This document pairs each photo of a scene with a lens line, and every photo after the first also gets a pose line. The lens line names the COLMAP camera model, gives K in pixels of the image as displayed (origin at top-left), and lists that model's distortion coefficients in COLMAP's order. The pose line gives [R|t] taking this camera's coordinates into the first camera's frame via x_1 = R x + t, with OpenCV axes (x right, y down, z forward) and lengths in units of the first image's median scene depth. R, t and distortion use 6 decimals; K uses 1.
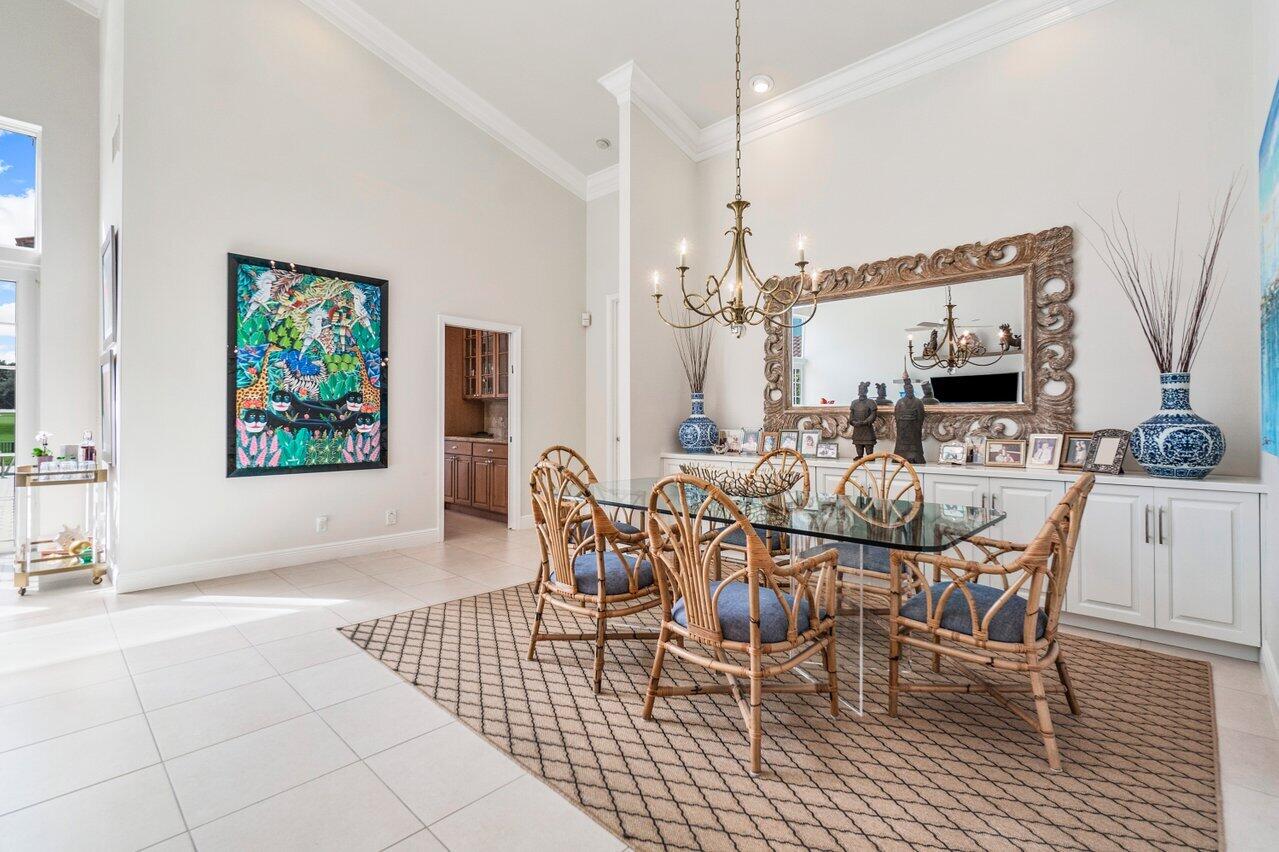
lens RADIAL K [[575.3, 0, 635.3], [0, 575.3, 410.4], [0, 0, 1]] dist [-0.001641, -0.000018]
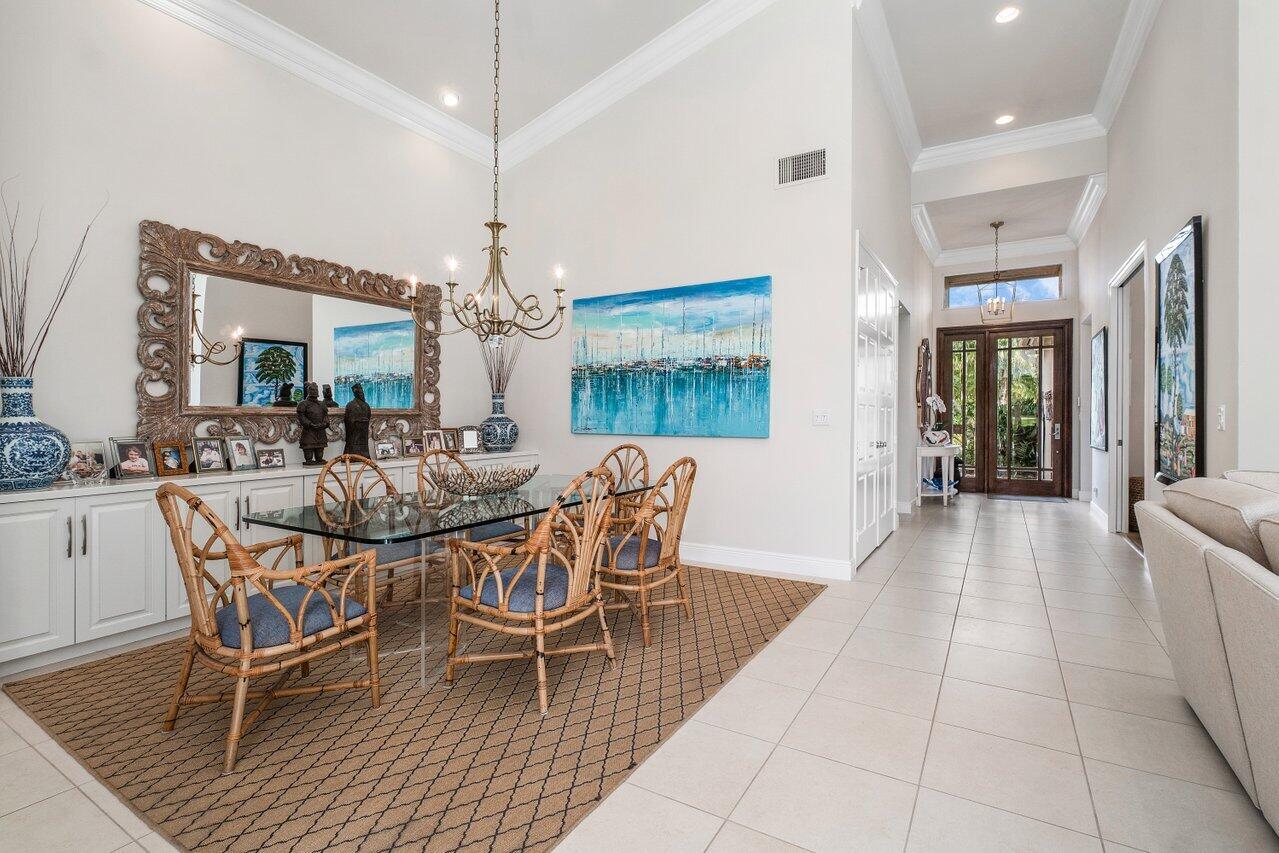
lens RADIAL K [[593.0, 0, 646.9], [0, 593.0, 410.0], [0, 0, 1]] dist [0.002273, 0.000341]
pose [[-0.223439, 0.015726, 0.974591, -0.700680], [-0.000343, 0.999869, -0.016213, 0.012468], [-0.974718, -0.003957, -0.223404, 0.703899]]
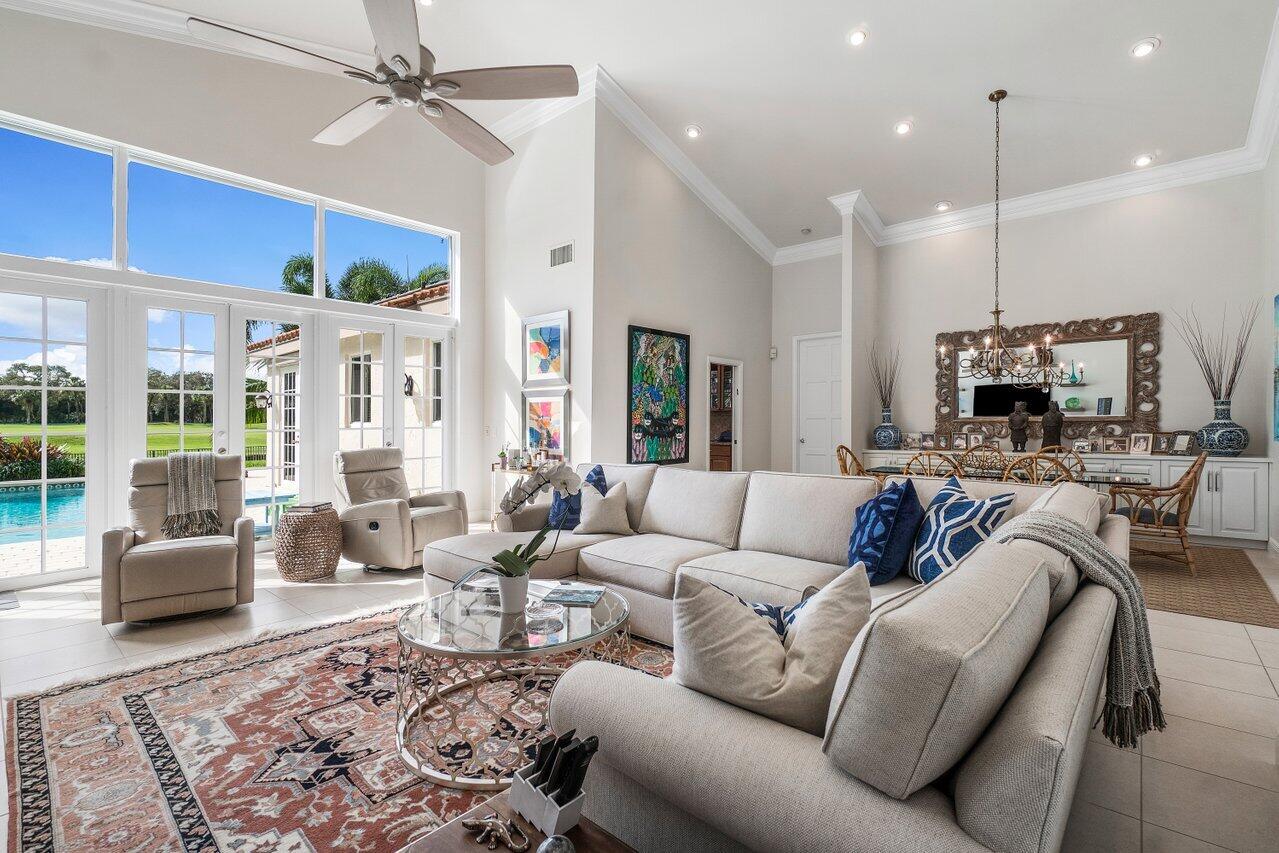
lens RADIAL K [[573.7, 0, 639.5], [0, 573.7, 426.5], [0, 0, 1]] dist [-0.000962, -0.000135]
pose [[0.998982, -0.013465, 0.043063, -0.742394], [0.012467, 0.999649, 0.023358, -0.033634], [-0.043362, -0.022797, 0.998799, -0.557716]]
